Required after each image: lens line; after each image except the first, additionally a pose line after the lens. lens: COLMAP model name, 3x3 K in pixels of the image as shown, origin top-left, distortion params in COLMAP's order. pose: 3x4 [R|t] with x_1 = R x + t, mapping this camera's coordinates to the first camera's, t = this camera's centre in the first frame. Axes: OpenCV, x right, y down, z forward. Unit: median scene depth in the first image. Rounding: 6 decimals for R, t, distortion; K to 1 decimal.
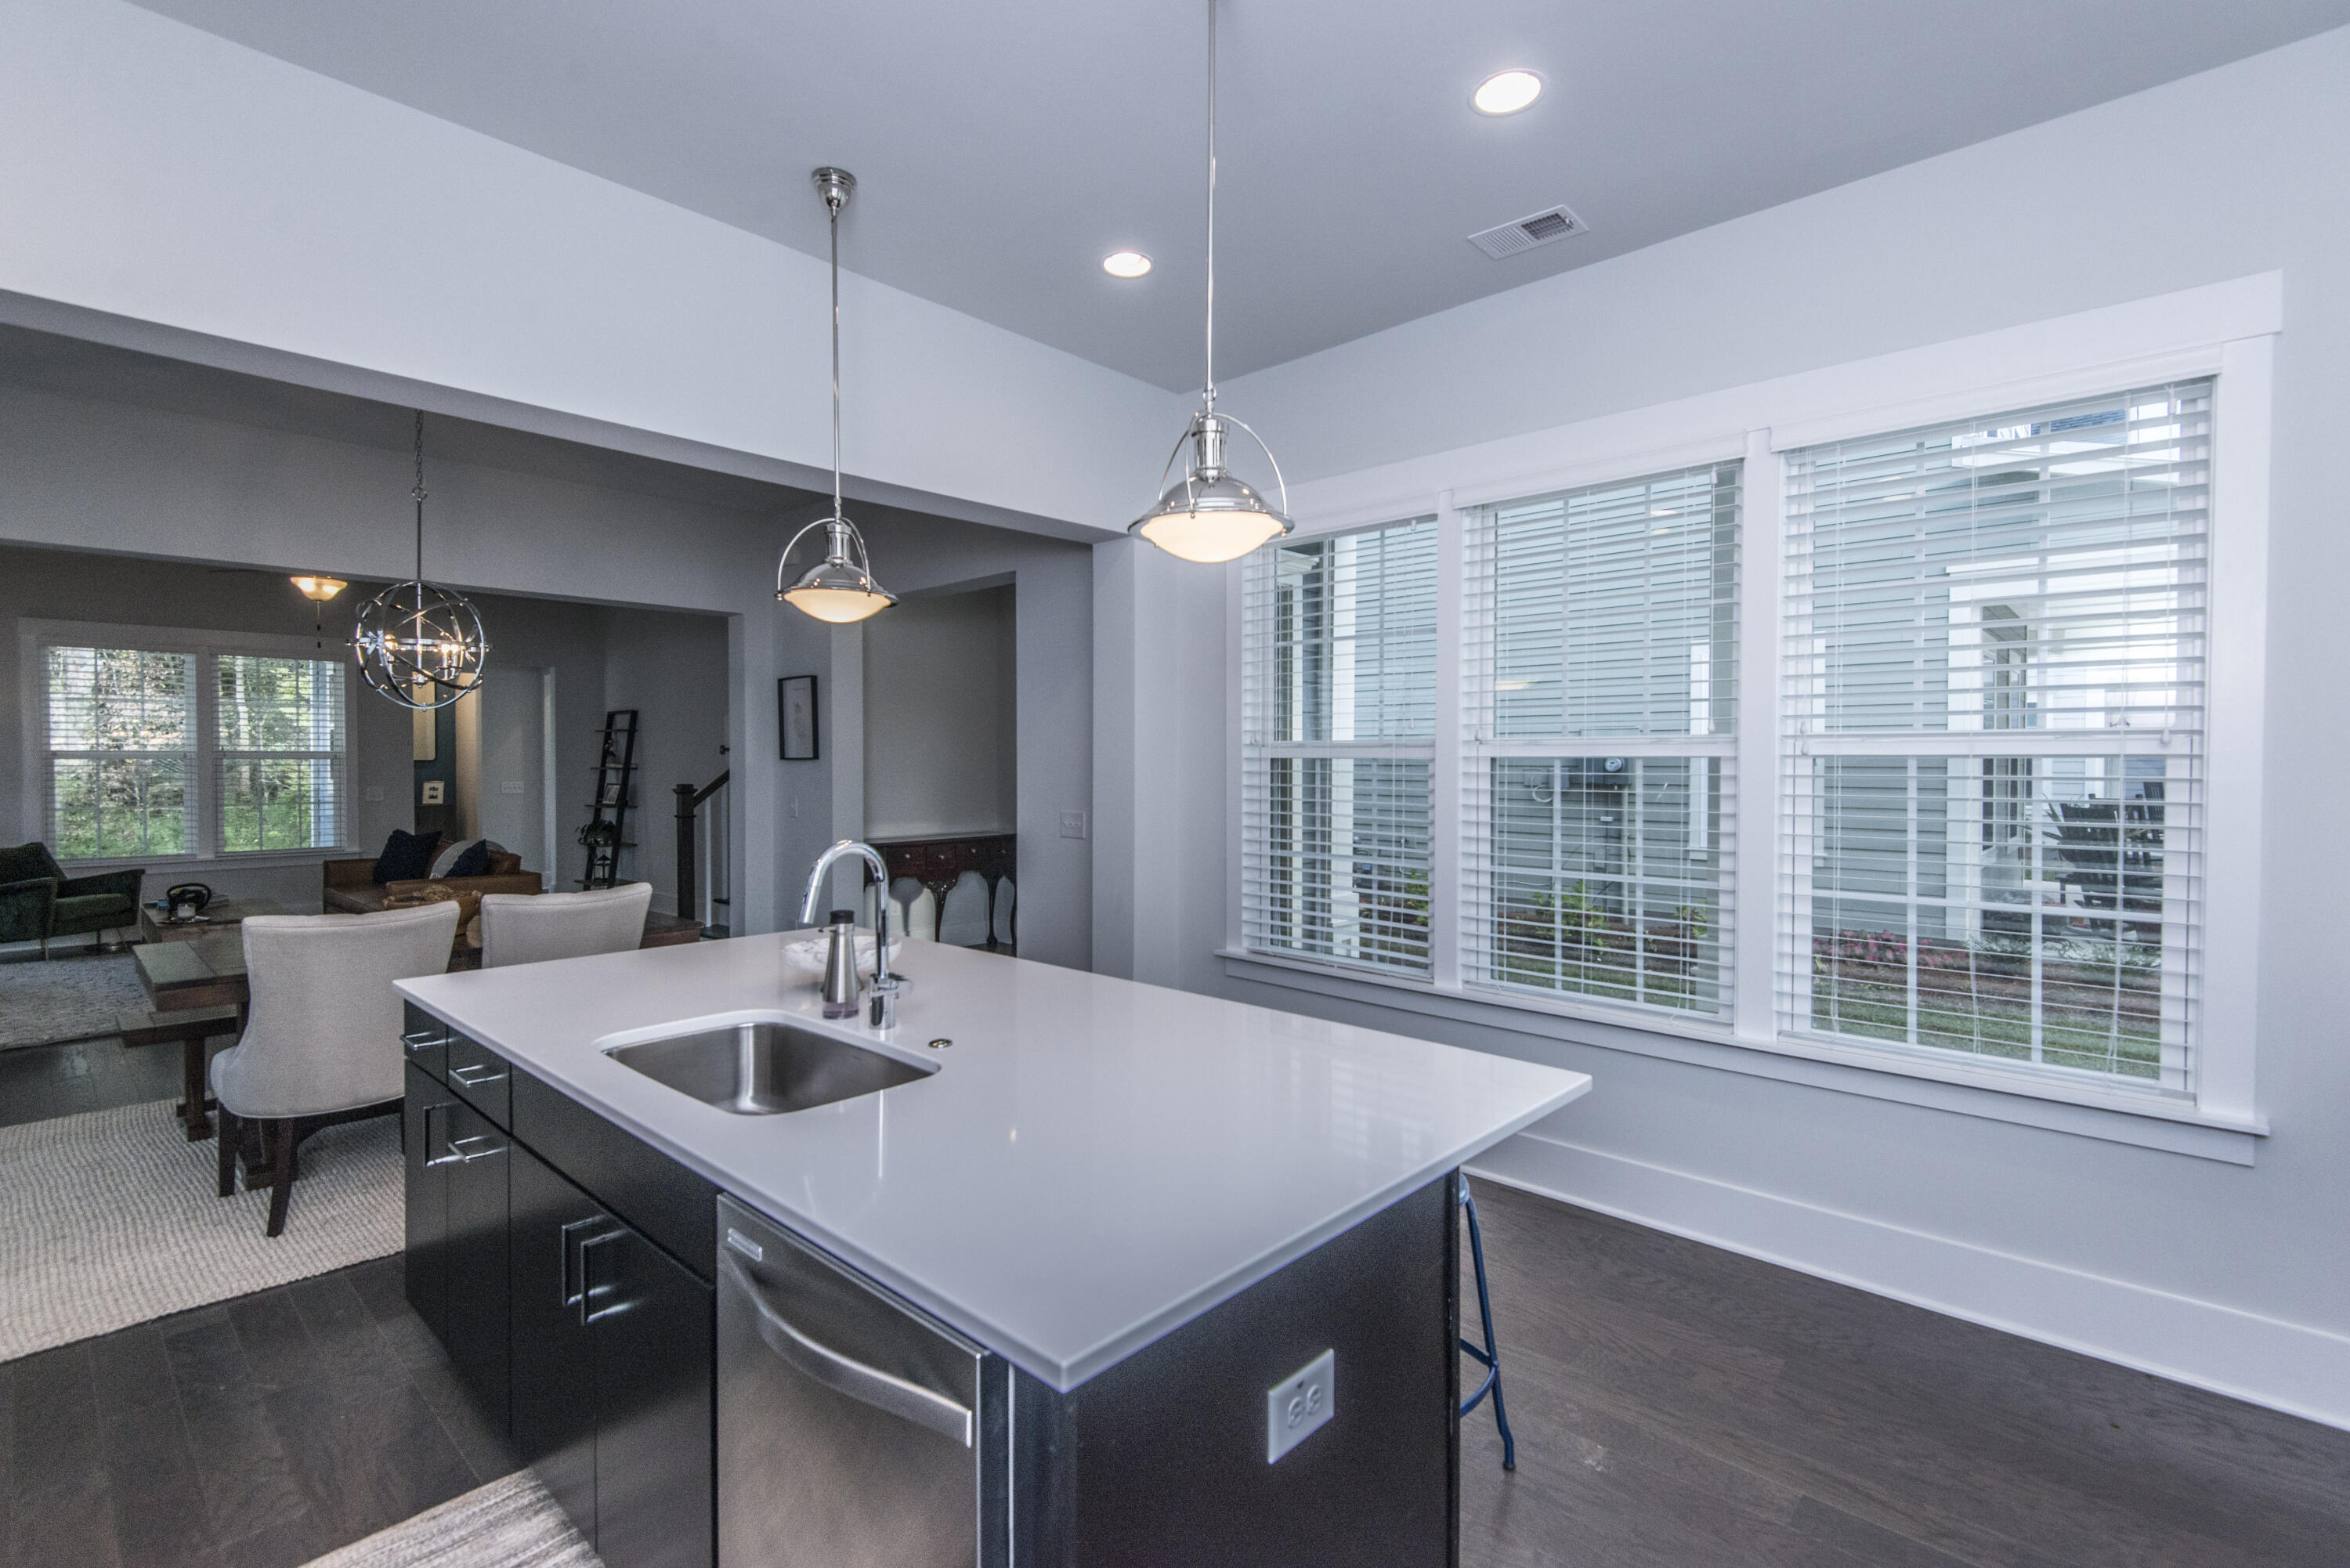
lens RADIAL K [[1071.7, 0, 1182.8], [0, 1071.7, 765.4], [0, 0, 1]] dist [0.017429, -0.008729]
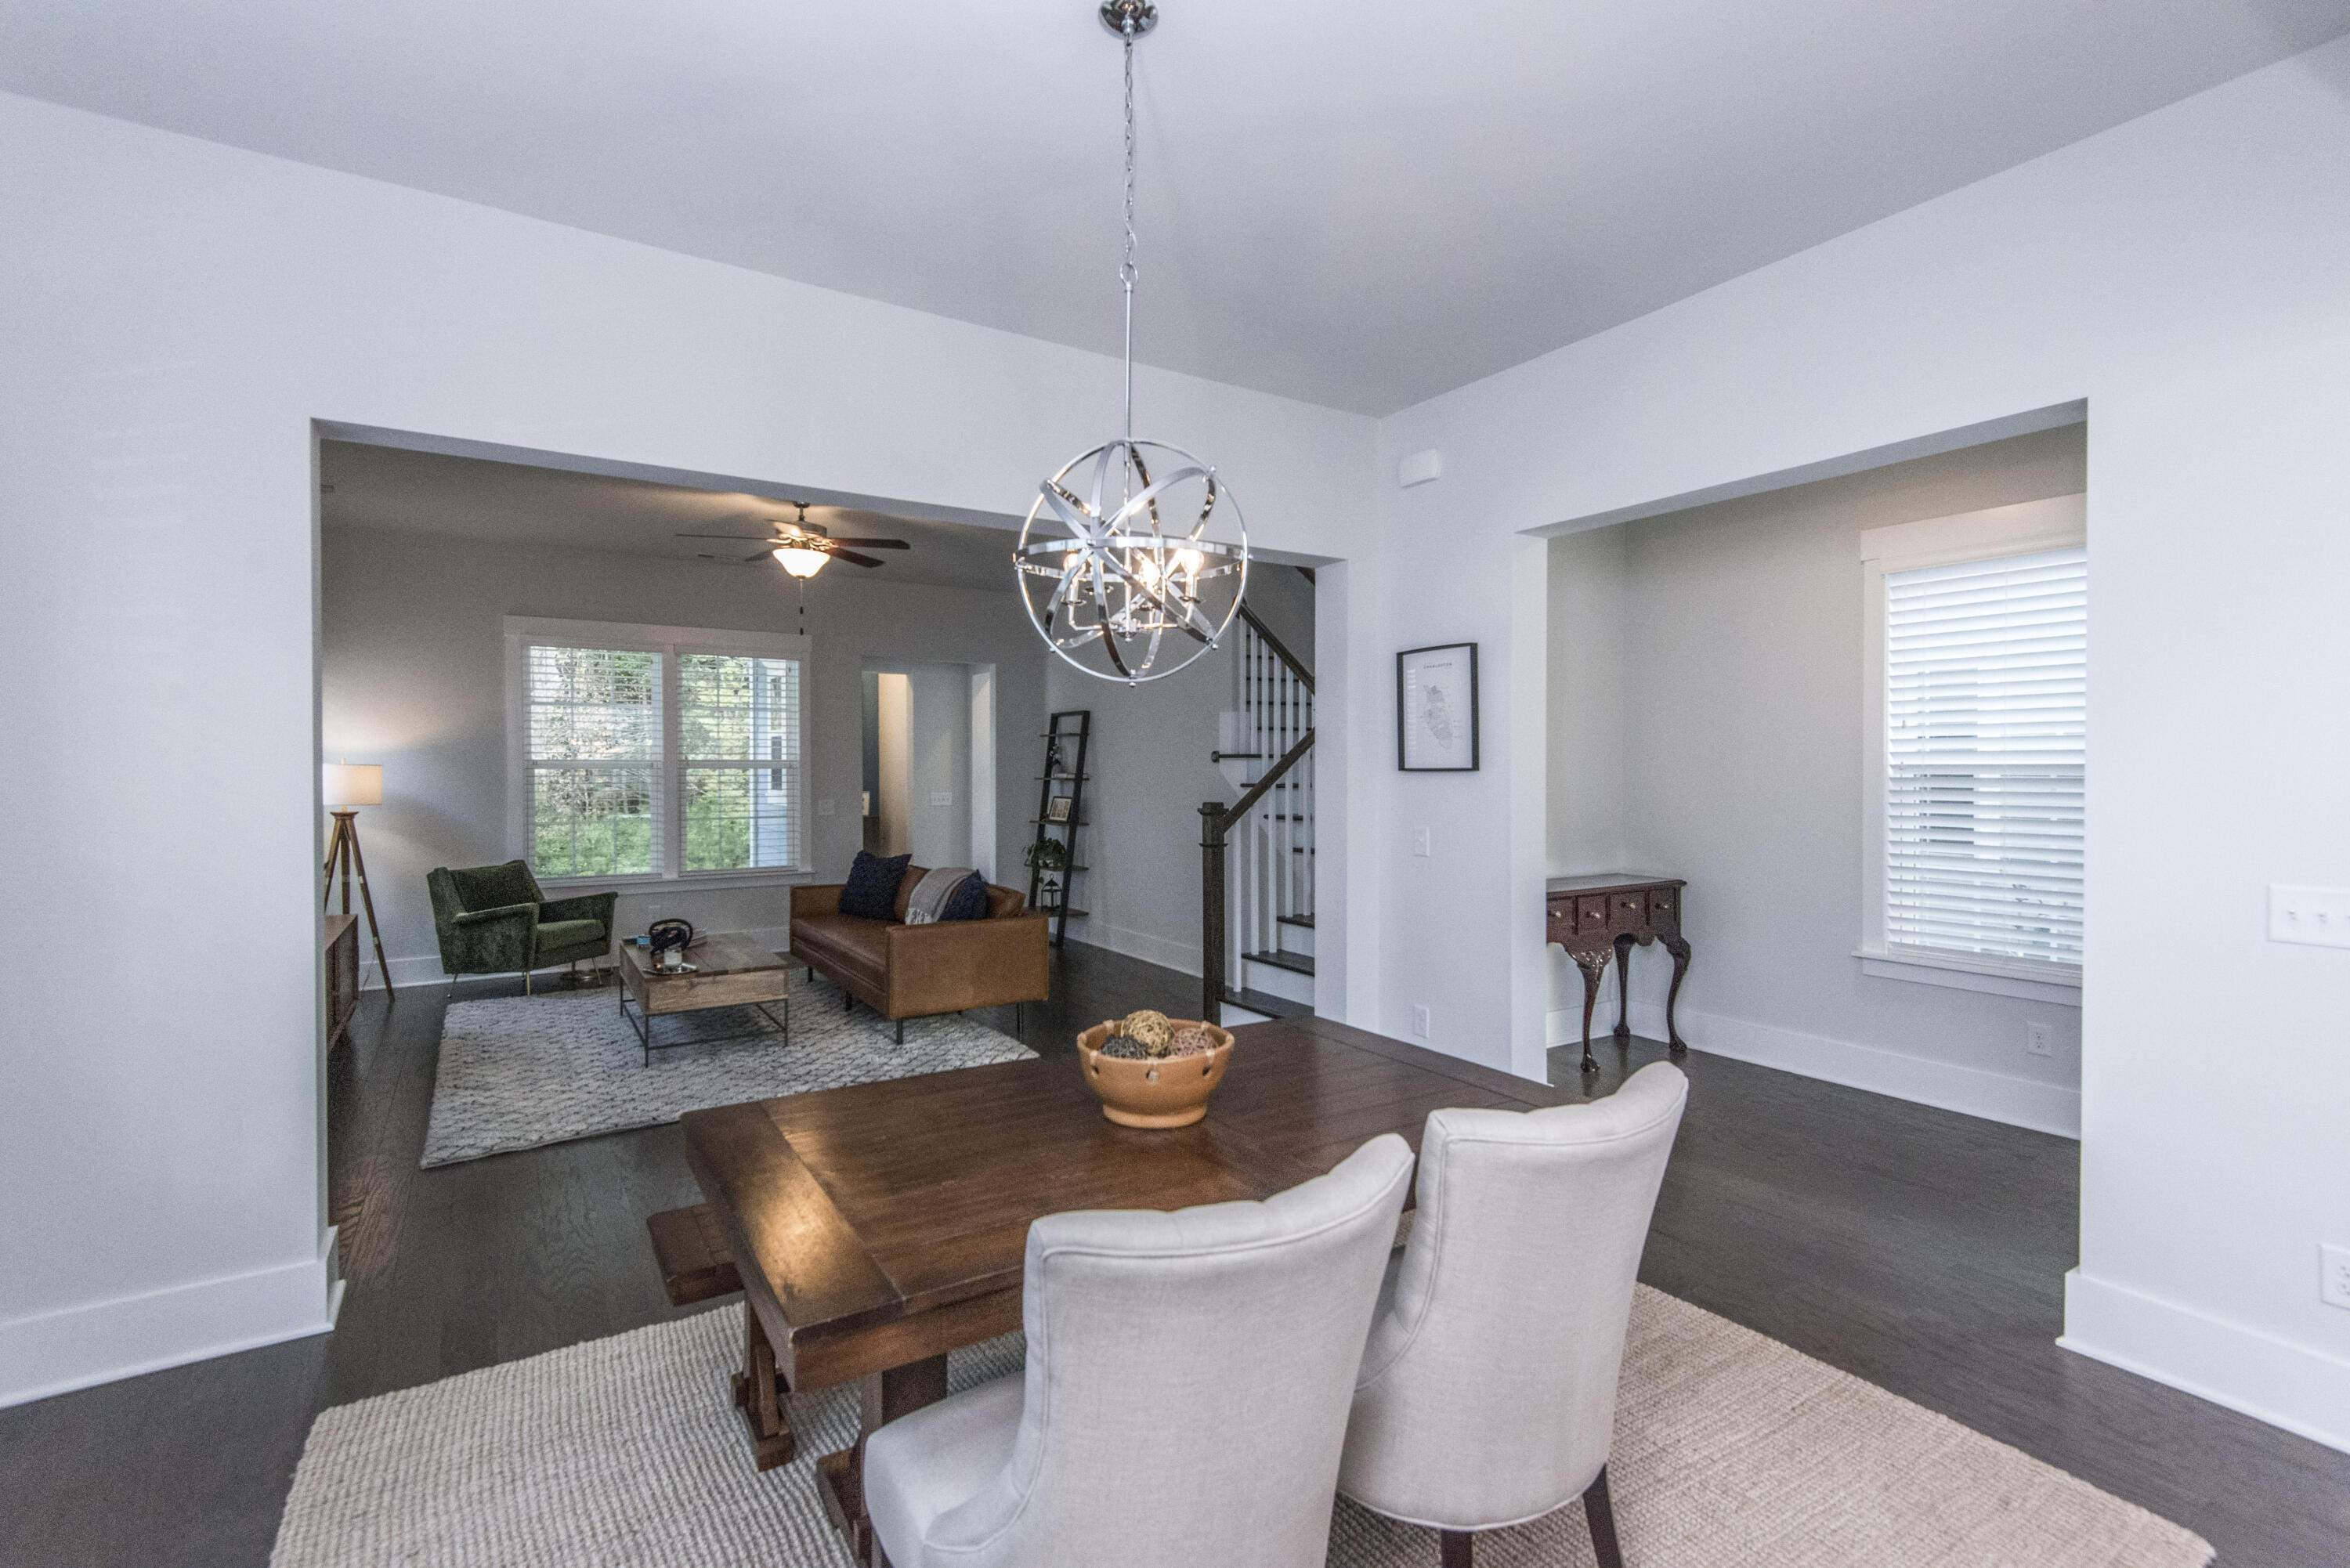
lens RADIAL K [[1071.7, 0, 1187.0], [0, 1071.7, 767.8], [0, 0, 1]] dist [0.017429, -0.008729]
pose [[0.967914, -0.000299, -0.251280, -0.273975], [-0.000758, 0.999991, -0.004113, -0.003293], [0.251279, 0.004171, 0.967906, 0.250085]]
